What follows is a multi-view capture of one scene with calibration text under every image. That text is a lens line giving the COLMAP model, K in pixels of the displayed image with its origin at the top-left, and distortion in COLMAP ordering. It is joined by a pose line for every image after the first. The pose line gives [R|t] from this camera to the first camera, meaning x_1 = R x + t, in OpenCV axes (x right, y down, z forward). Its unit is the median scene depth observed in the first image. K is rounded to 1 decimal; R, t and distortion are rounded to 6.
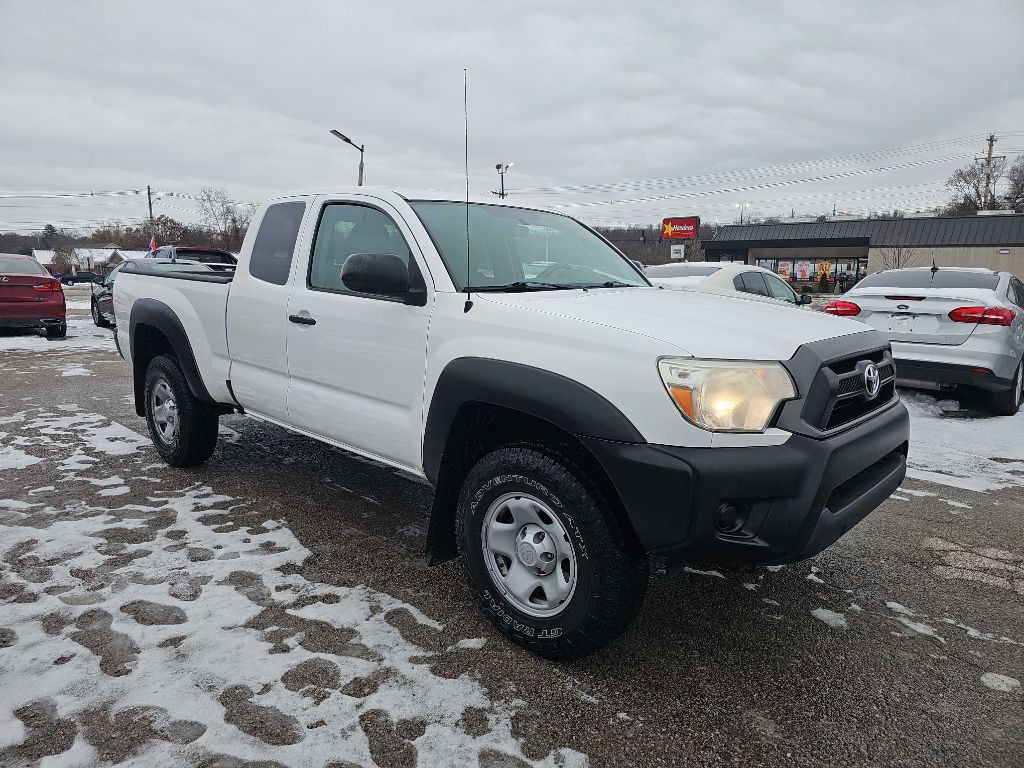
lens RADIAL K [[671.3, 0, 509.6], [0, 671.3, 388.0], [0, 0, 1]] dist [0.050726, -0.039943]
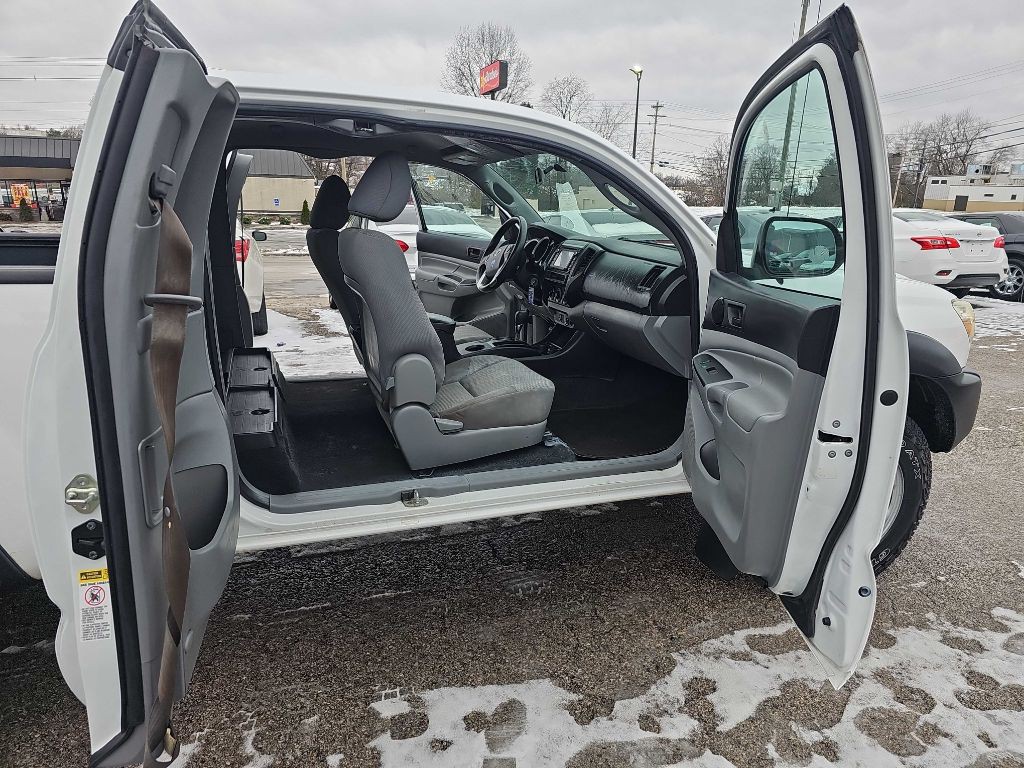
lens RADIAL K [[671.3, 0, 521.4], [0, 671.3, 382.8], [0, 0, 1]] dist [0.050726, -0.039943]
pose [[0.446027, -0.234900, 0.863644, -0.885855], [0.147579, 0.971039, 0.187893, -0.178989], [-0.882768, 0.043650, 0.467776, 0.772755]]
